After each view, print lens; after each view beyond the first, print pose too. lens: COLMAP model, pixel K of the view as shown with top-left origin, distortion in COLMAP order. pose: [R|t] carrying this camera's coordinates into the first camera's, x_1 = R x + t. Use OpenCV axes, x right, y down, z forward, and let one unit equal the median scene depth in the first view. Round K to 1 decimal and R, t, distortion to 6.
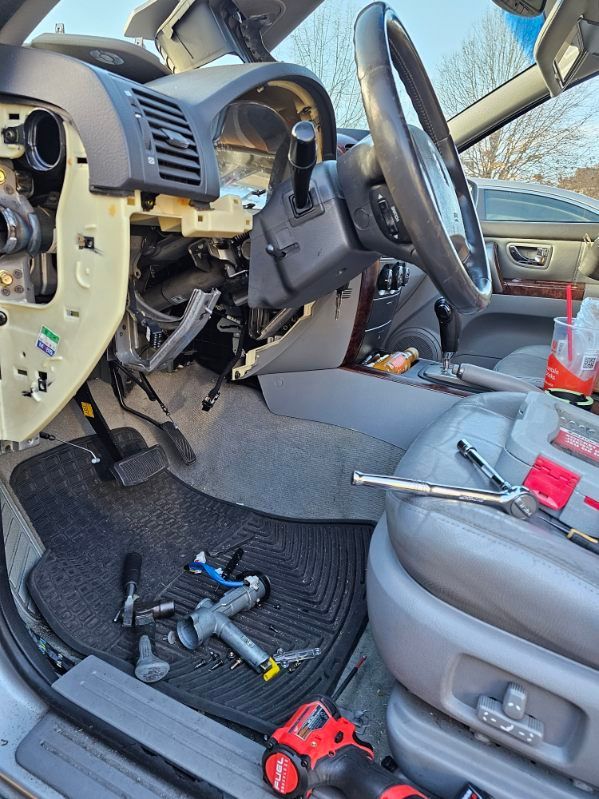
lens RADIAL K [[537.5, 0, 299.5], [0, 537.5, 399.5], [0, 0, 1]] dist [0.047189, -0.040289]
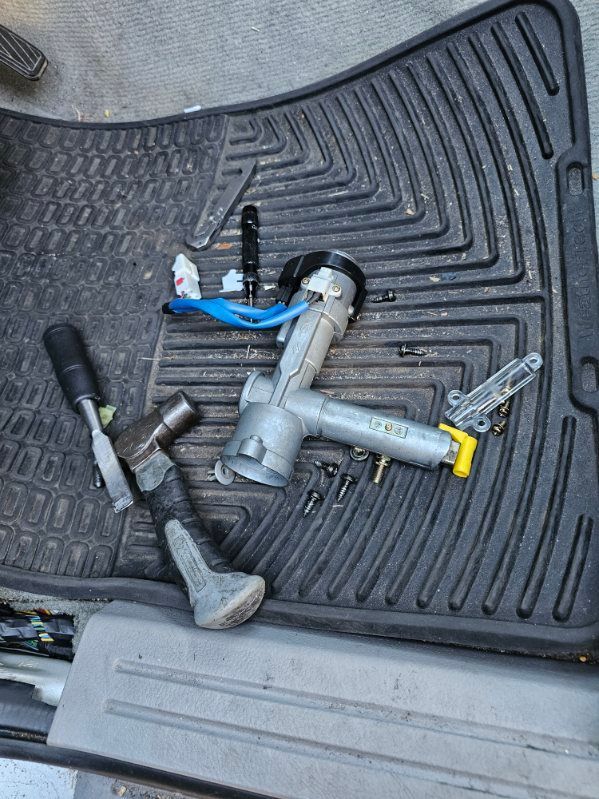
lens RADIAL K [[646.5, 0, 299.5], [0, 646.5, 399.5], [0, 0, 1]] dist [0.007824, 0.002885]
pose [[0.896853, -0.413389, -0.157368, -0.057824], [0.416187, 0.668141, 0.616746, 0.074995], [-0.149812, -0.618625, 0.771271, 0.533722]]
